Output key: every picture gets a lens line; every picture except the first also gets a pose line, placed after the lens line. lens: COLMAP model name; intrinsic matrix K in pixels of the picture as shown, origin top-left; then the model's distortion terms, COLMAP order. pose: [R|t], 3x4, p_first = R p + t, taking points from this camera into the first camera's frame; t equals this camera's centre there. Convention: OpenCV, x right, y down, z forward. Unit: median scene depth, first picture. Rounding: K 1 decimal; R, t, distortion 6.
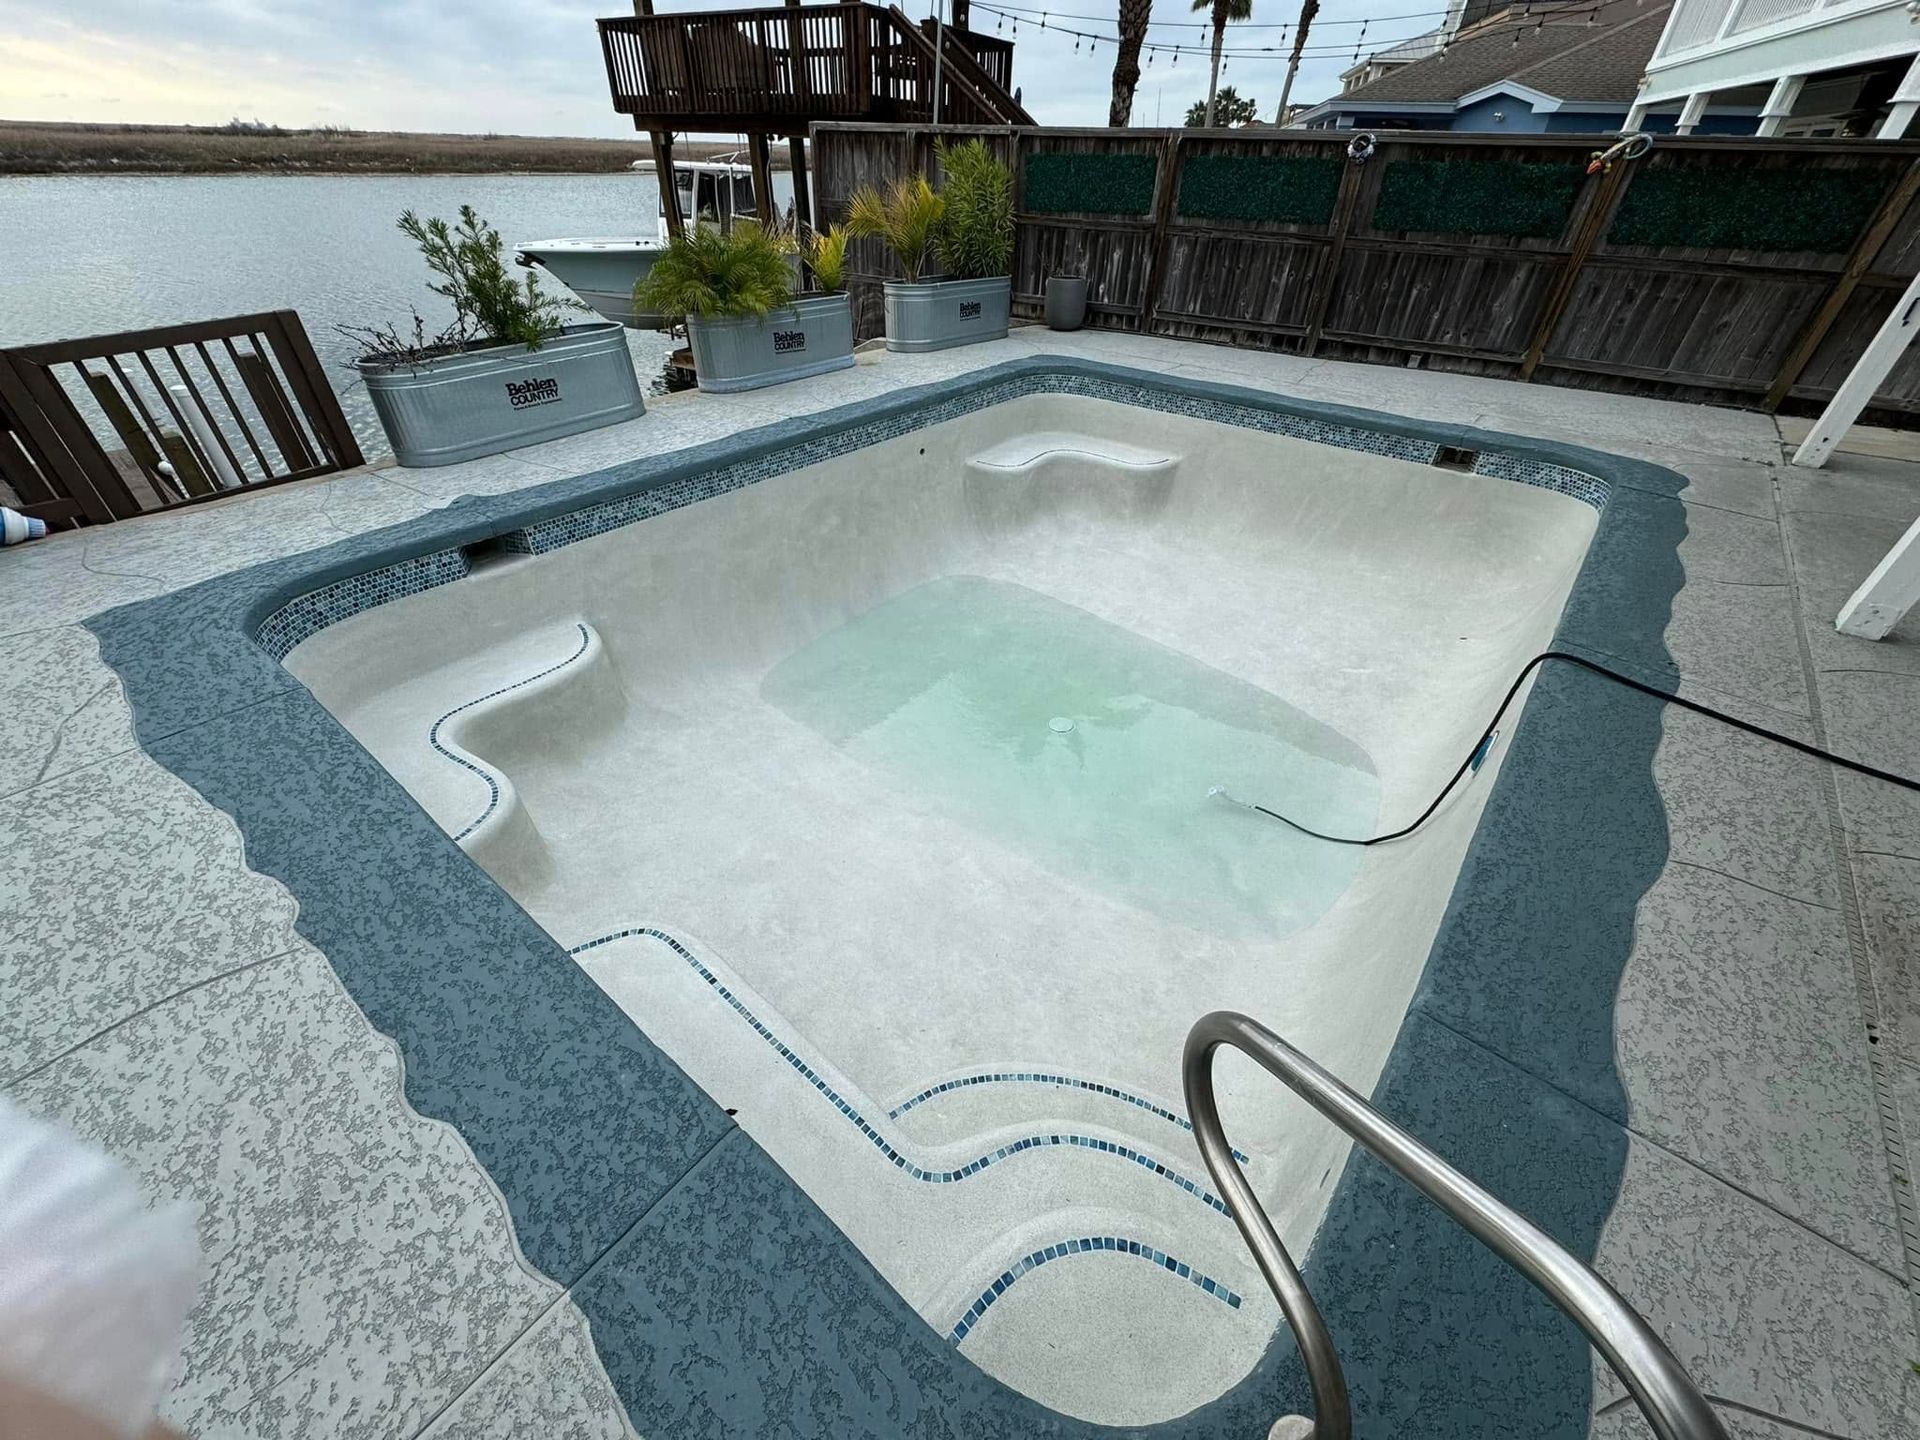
lens RADIAL K [[751.4, 0, 958.8], [0, 751.4, 718.6], [0, 0, 1]] dist [0.003419, 0.000240]
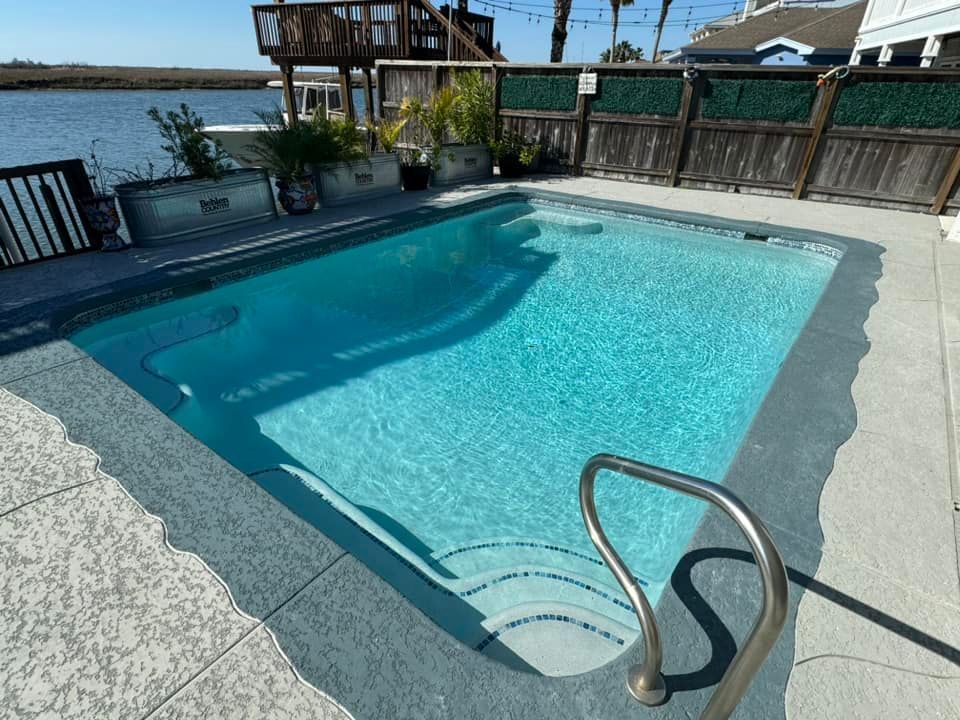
lens RADIAL K [[498.8, 0, 479.5], [0, 498.8, 361.5], [0, 0, 1]] dist [0.006165, 0.000652]
pose [[0.999605, -0.015462, 0.023455, 0.003069], [0.018322, 0.991726, -0.127061, 0.083844], [-0.021296, 0.127441, 0.991618, -0.106020]]
